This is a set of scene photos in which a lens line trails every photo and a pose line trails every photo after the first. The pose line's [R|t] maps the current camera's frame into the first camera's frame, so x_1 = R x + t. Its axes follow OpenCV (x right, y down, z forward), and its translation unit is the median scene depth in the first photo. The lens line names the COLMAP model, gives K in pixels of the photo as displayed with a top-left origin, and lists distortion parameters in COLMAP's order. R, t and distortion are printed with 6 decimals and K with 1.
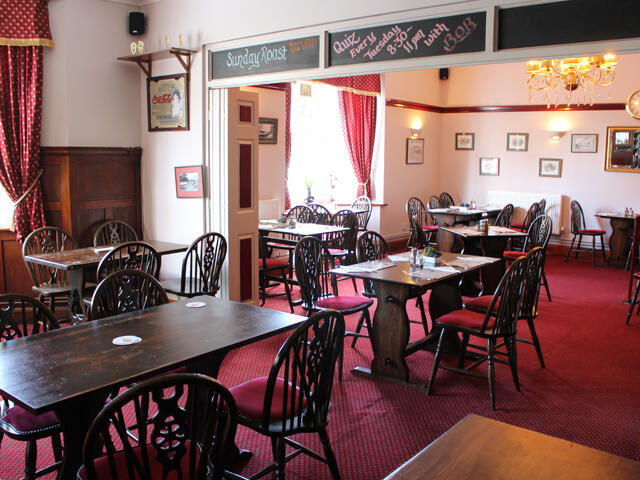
lens RADIAL K [[630.4, 0, 320.0], [0, 630.4, 240.0], [0, 0, 1]] dist [-0.195582, 0.002247]
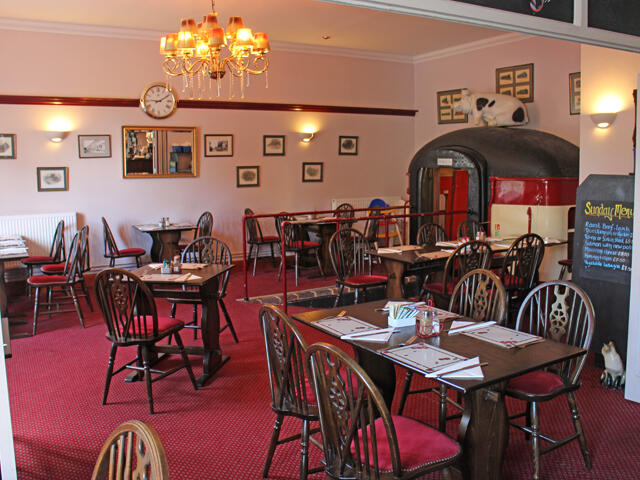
lens RADIAL K [[594.2, 0, 320.0], [0, 594.2, 240.0], [0, 0, 1]] dist [-0.048156, -0.004287]
pose [[0.349916, -0.134162, 0.927124, -0.214033], [0.135777, 0.986504, 0.091510, -0.066171], [-0.926889, 0.093862, 0.363410, 0.435120]]
